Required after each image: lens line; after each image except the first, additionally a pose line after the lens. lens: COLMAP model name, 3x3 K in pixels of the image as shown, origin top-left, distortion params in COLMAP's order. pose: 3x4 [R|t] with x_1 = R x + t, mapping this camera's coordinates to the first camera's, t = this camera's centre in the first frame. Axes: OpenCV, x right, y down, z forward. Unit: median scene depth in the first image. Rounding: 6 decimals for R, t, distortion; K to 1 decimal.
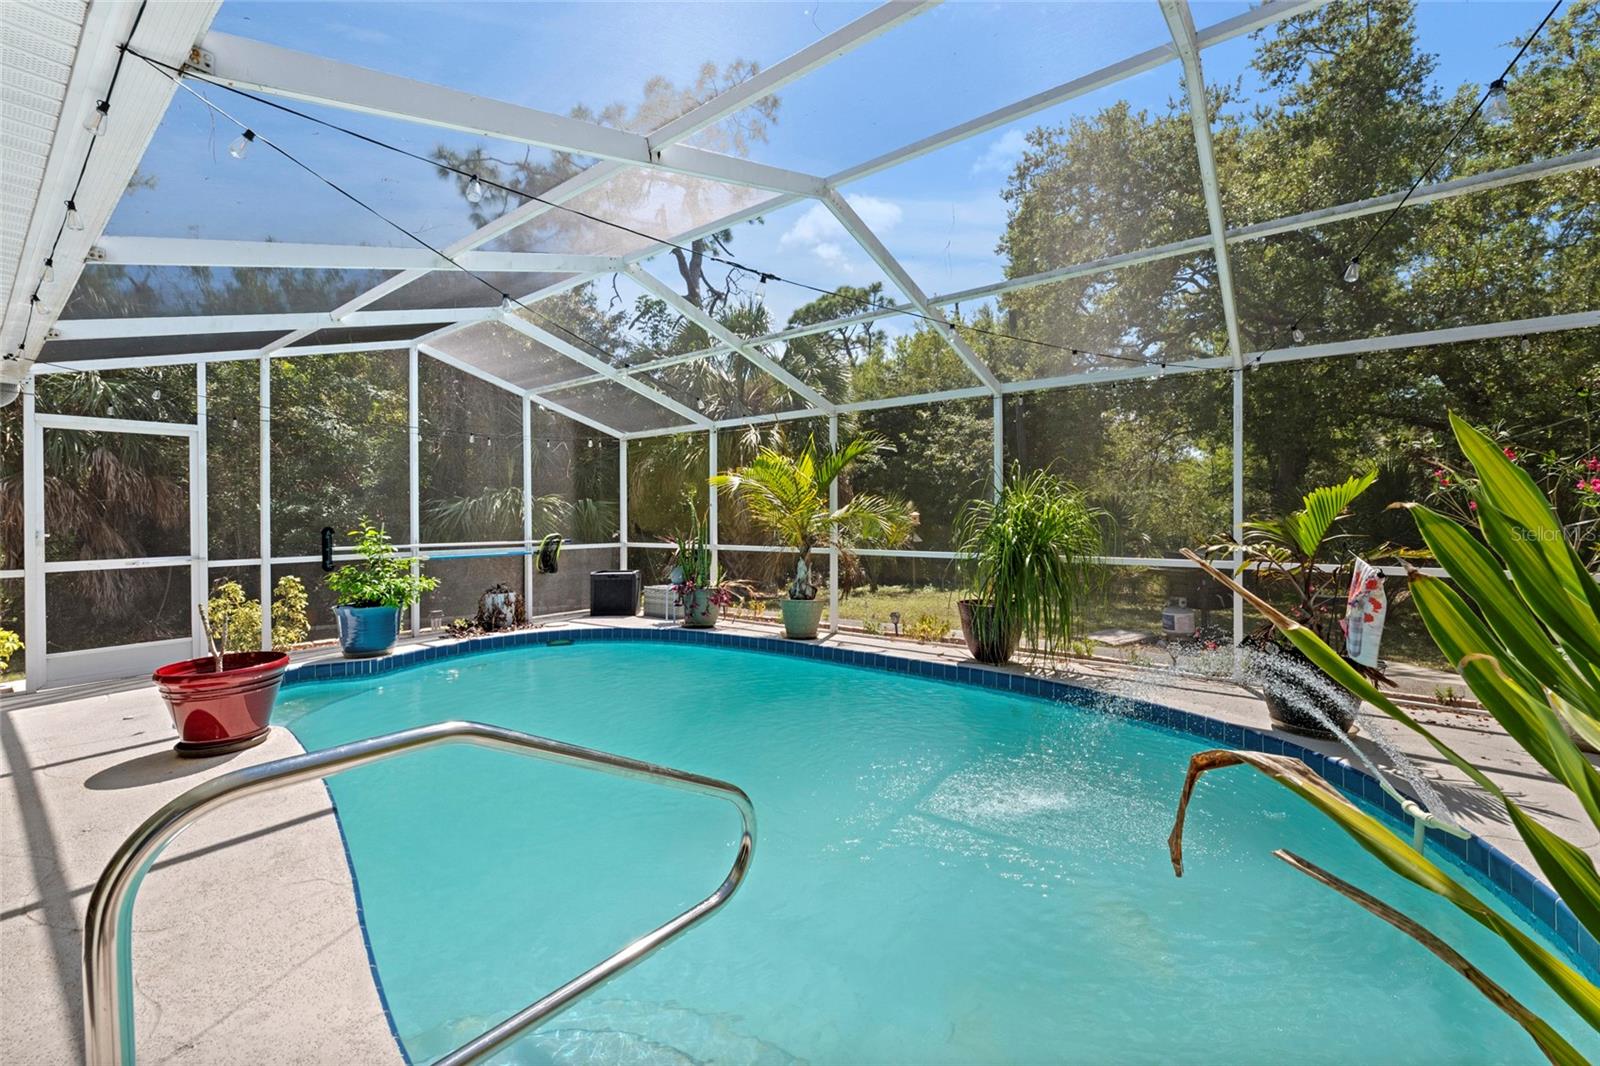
lens RADIAL K [[638.1, 0, 805.1], [0, 638.1, 531.0], [0, 0, 1]] dist [-0.001059, -0.000381]
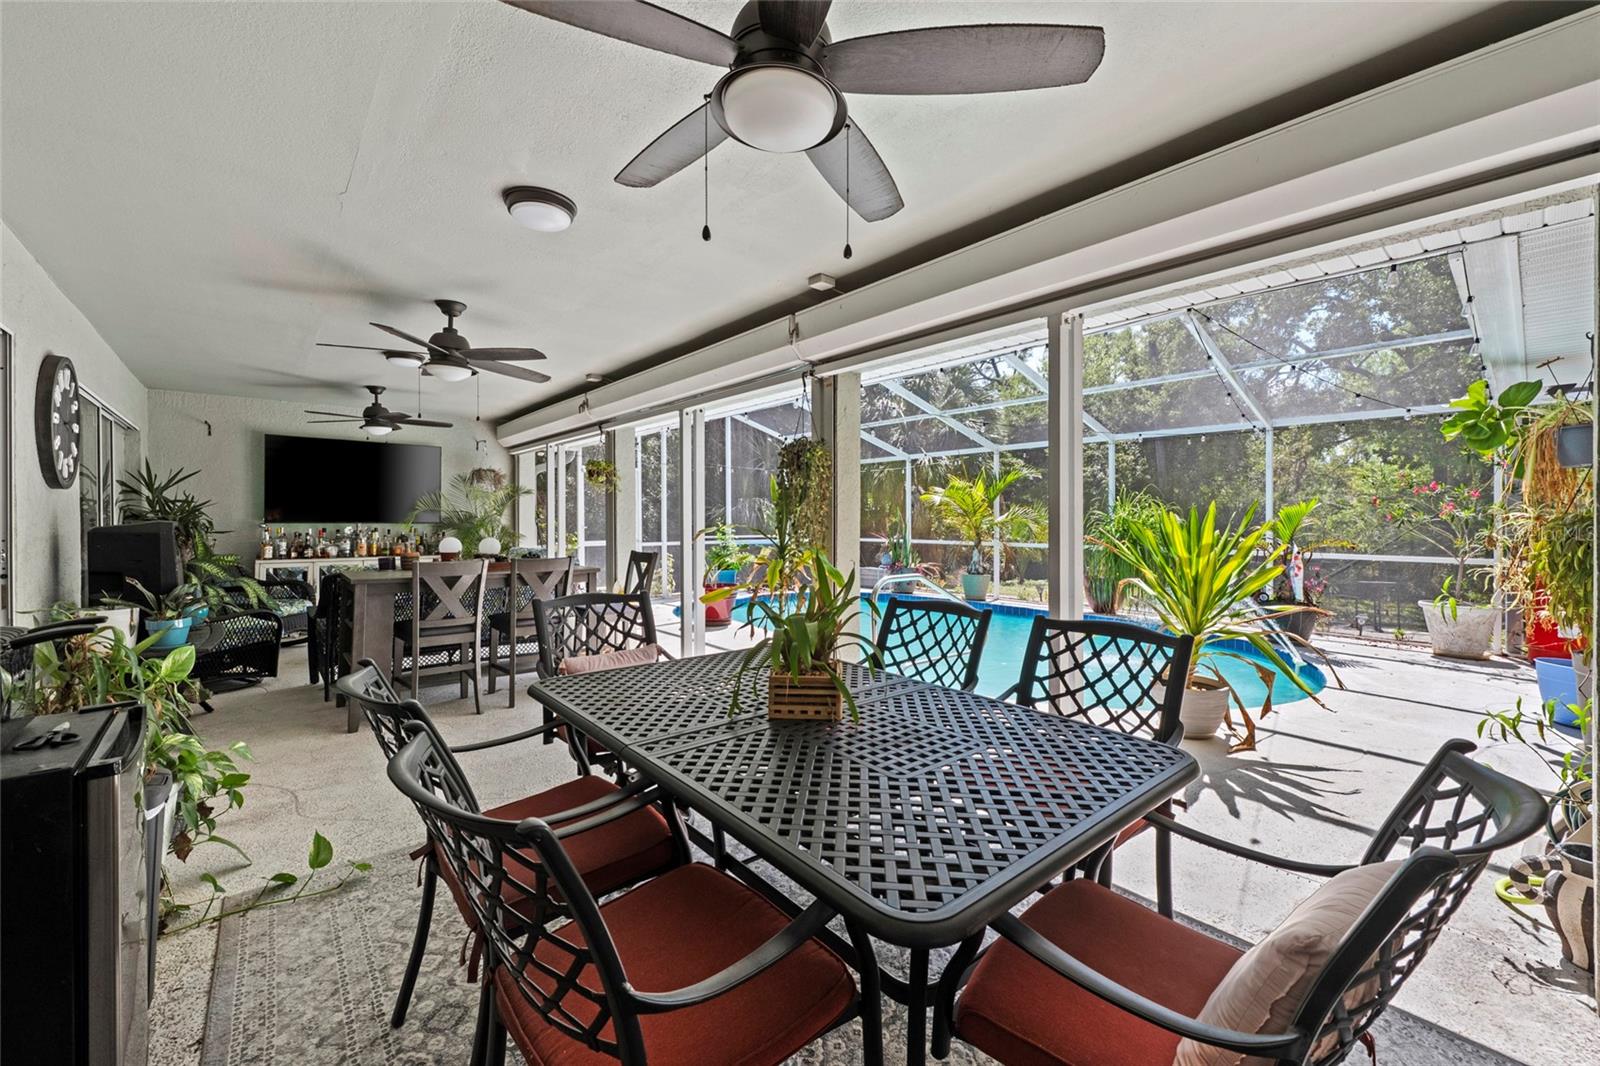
lens RADIAL K [[644.2, 0, 803.4], [0, 644.2, 519.0], [0, 0, 1]] dist [0.001731, -0.000065]
pose [[0.977643, 0.005440, -0.210201, -0.082347], [-0.011747, 0.999517, -0.028765, 0.021605], [0.209943, 0.030591, 0.977235, -0.581528]]
